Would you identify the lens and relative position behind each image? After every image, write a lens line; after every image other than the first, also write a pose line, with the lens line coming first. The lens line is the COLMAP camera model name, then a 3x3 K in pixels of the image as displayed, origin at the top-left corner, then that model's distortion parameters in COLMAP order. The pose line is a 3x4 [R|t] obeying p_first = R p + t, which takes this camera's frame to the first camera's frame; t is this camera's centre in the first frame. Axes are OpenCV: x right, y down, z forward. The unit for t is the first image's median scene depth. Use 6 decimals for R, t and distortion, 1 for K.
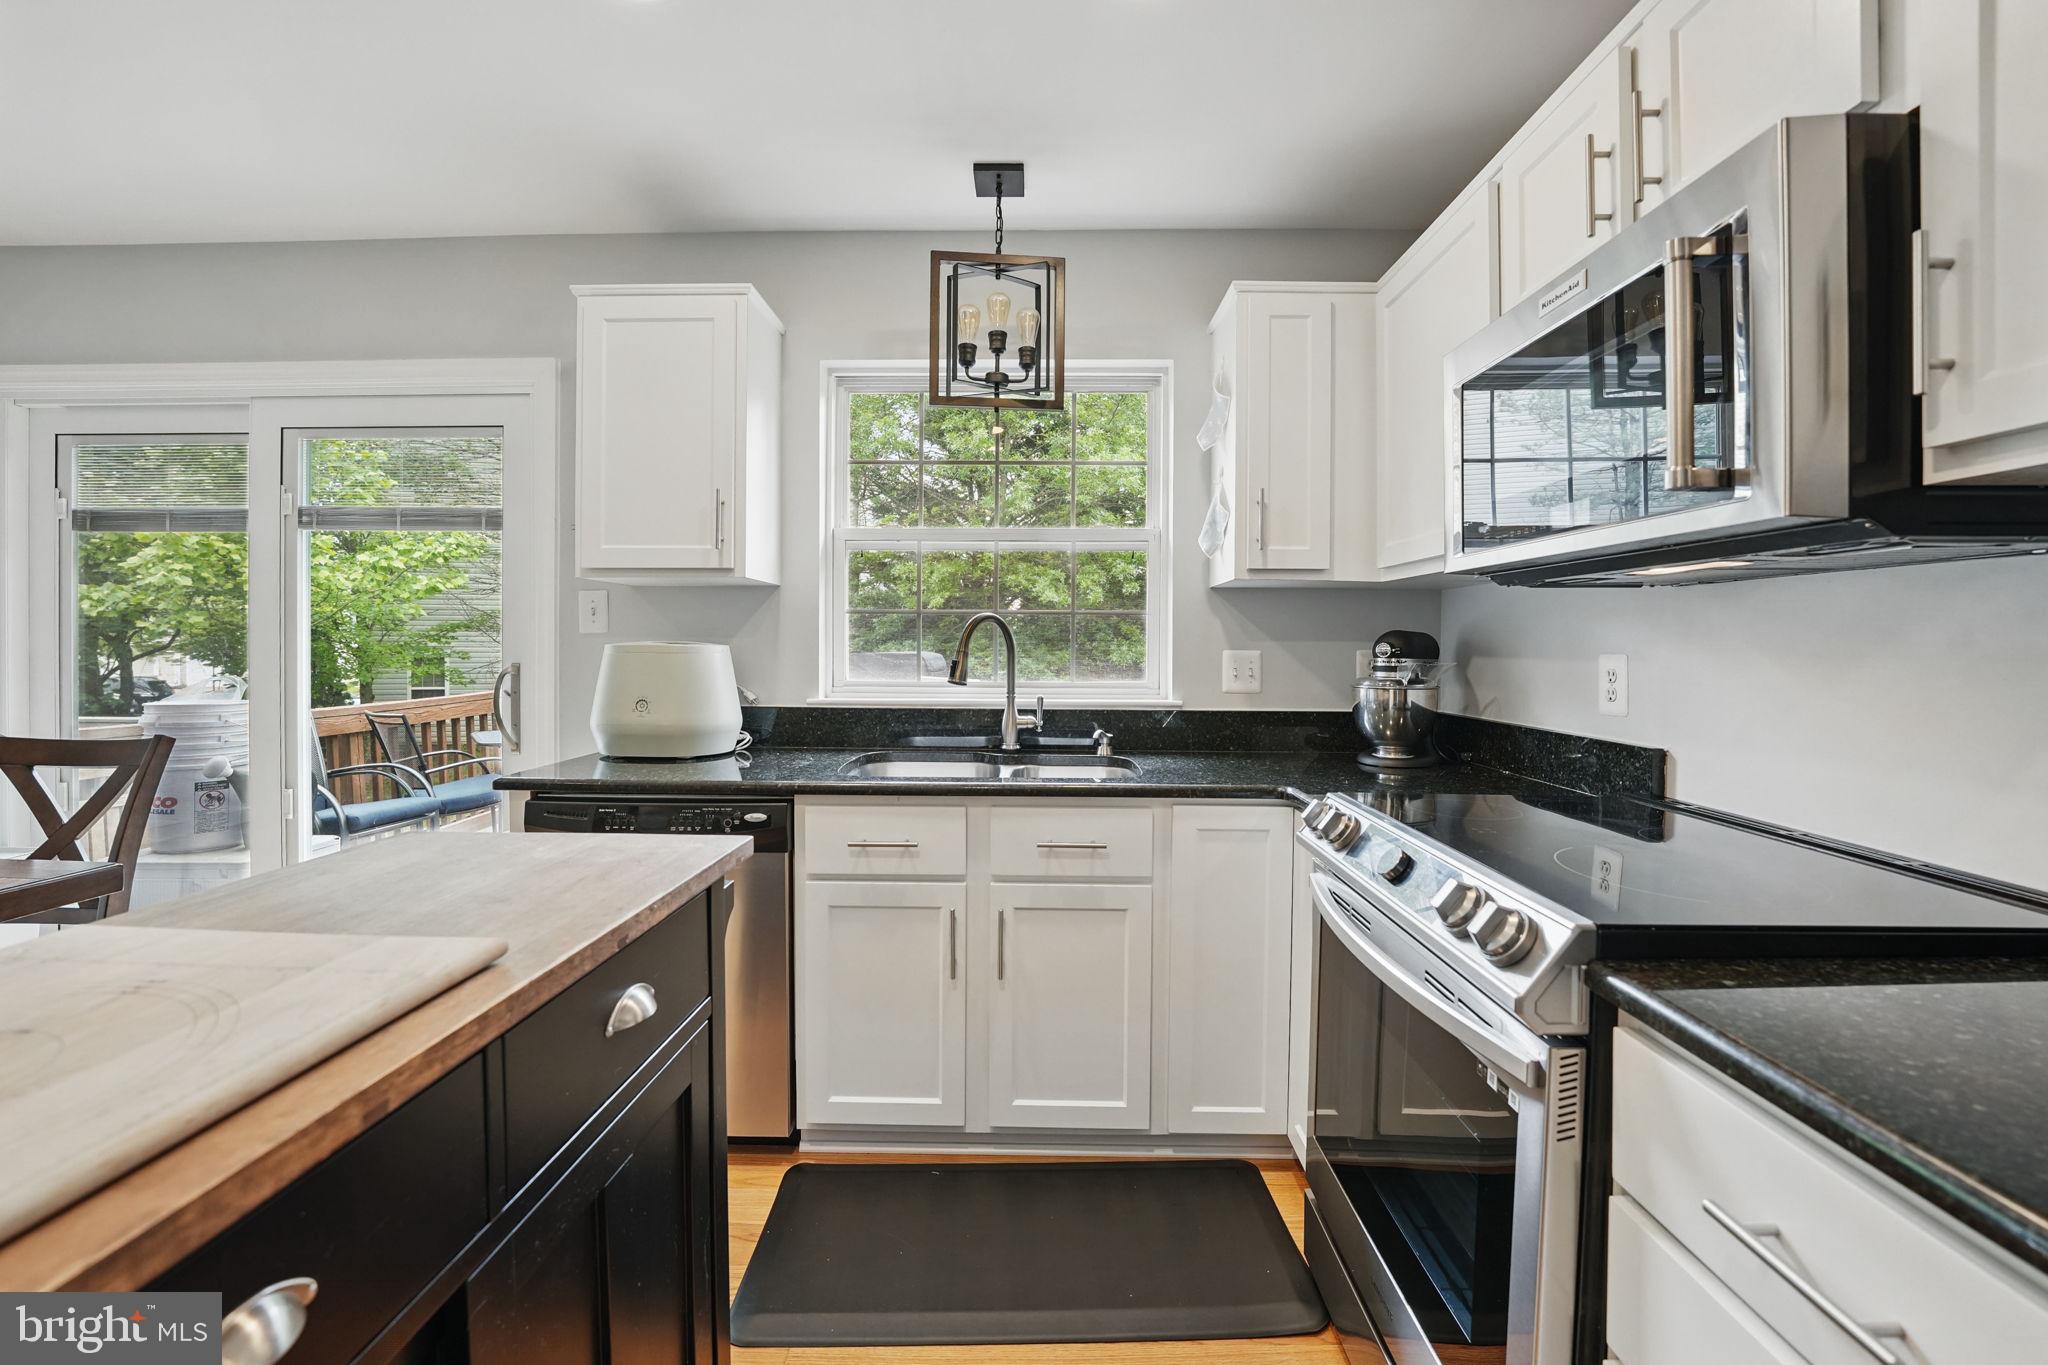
lens RADIAL K [[861.2, 0, 1008.1], [0, 861.2, 650.3], [0, 0, 1]] dist [-0.025485, 0.001524]
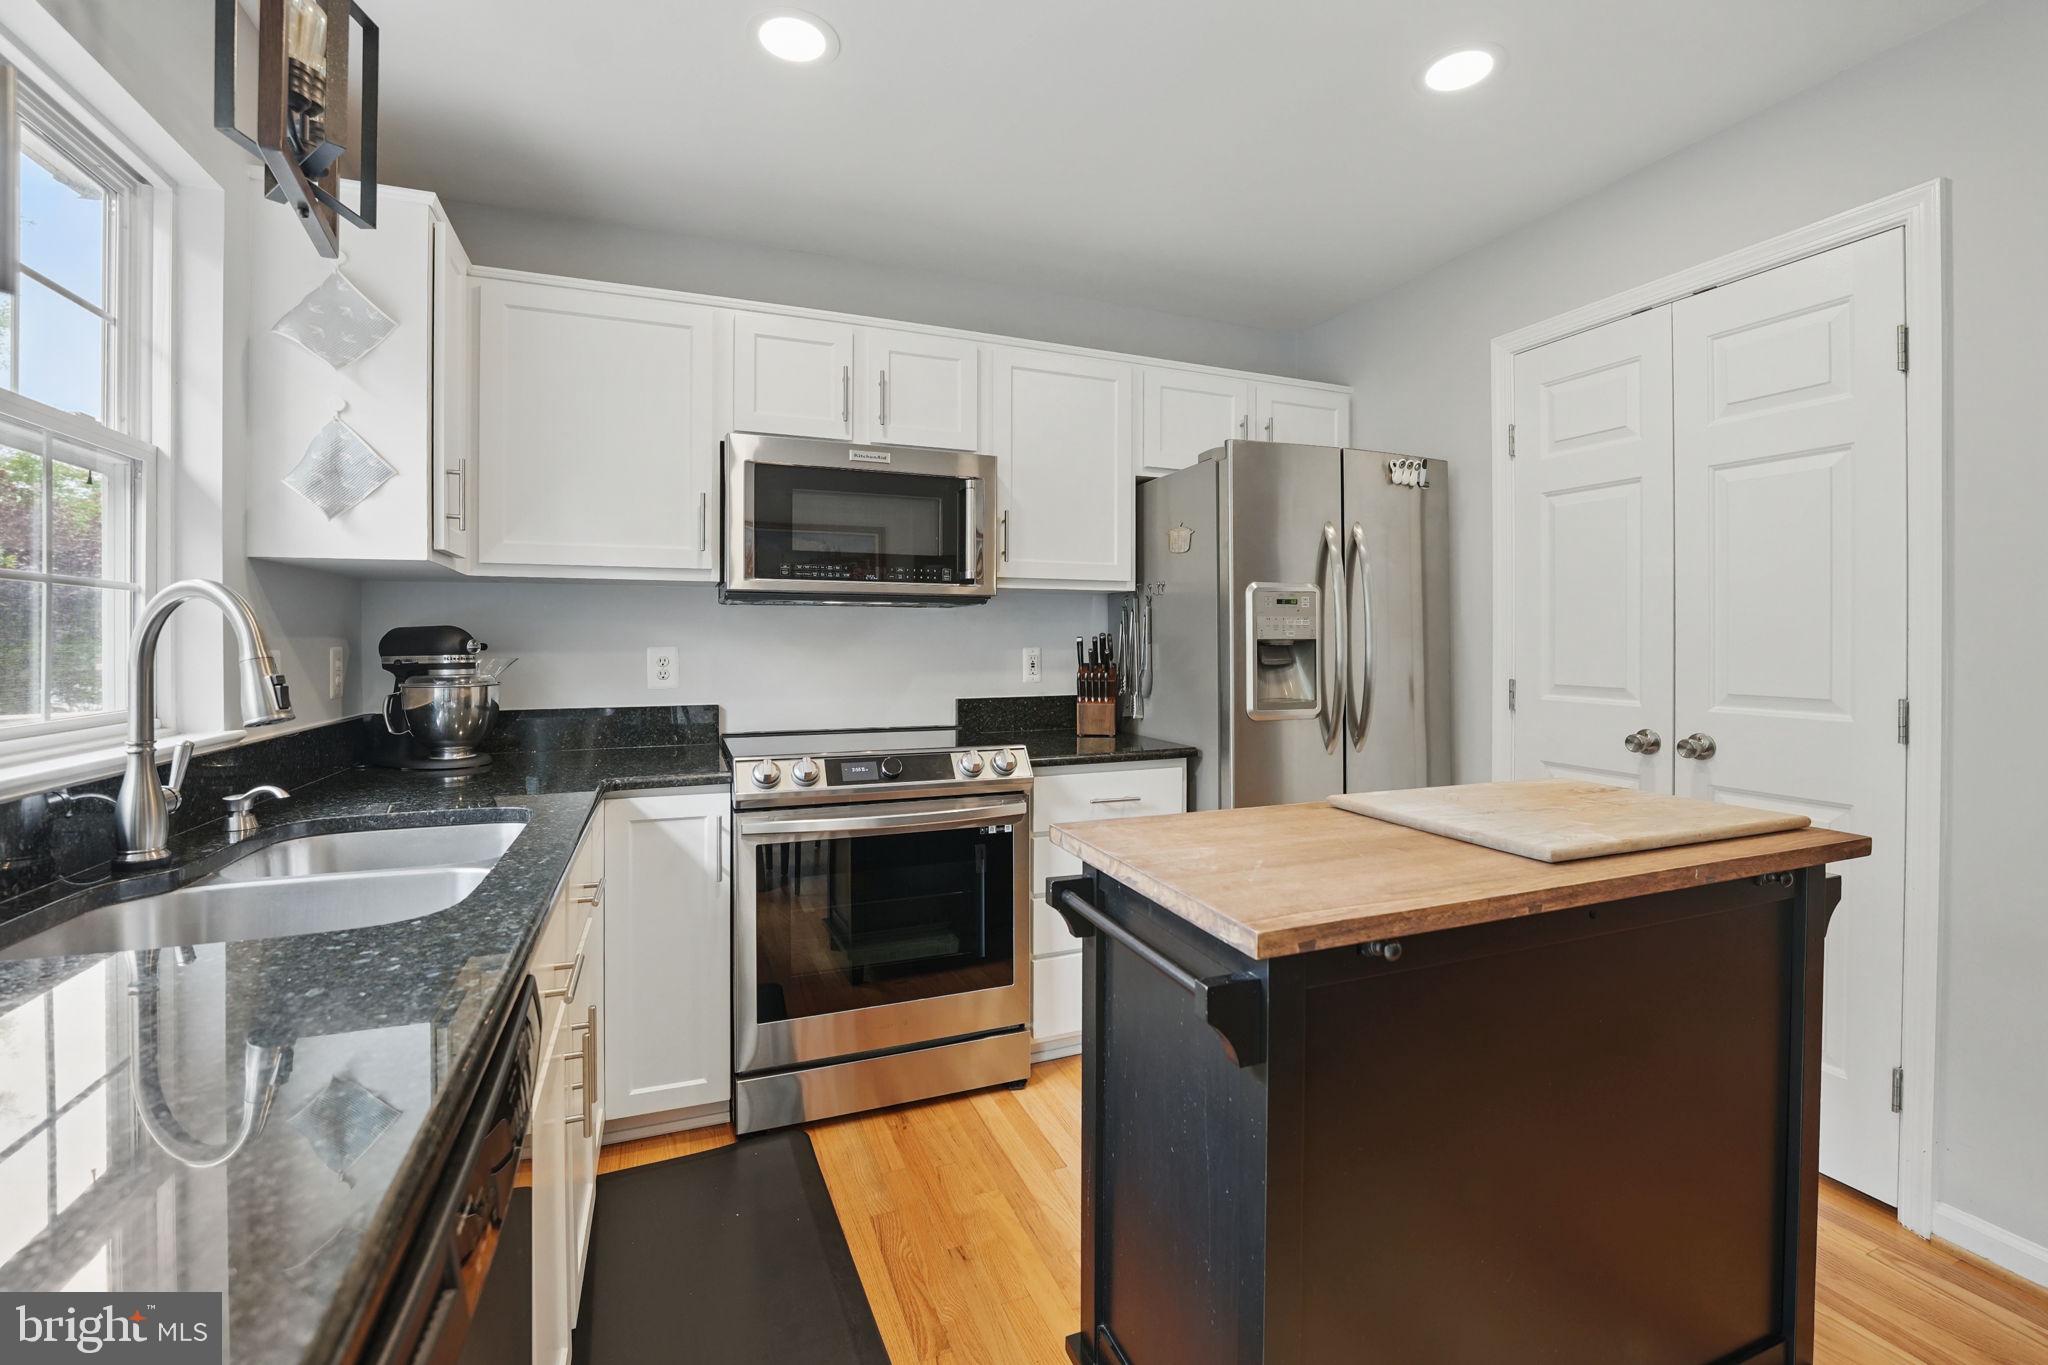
lens RADIAL K [[861.2, 0, 997.0], [0, 861.2, 639.1], [0, 0, 1]] dist [-0.025485, 0.001524]
pose [[-0.390431, -0.003609, 0.920625, -0.622233], [0.006079, 0.999960, 0.006498, -0.010085], [-0.920612, 0.008133, -0.390394, 0.752456]]
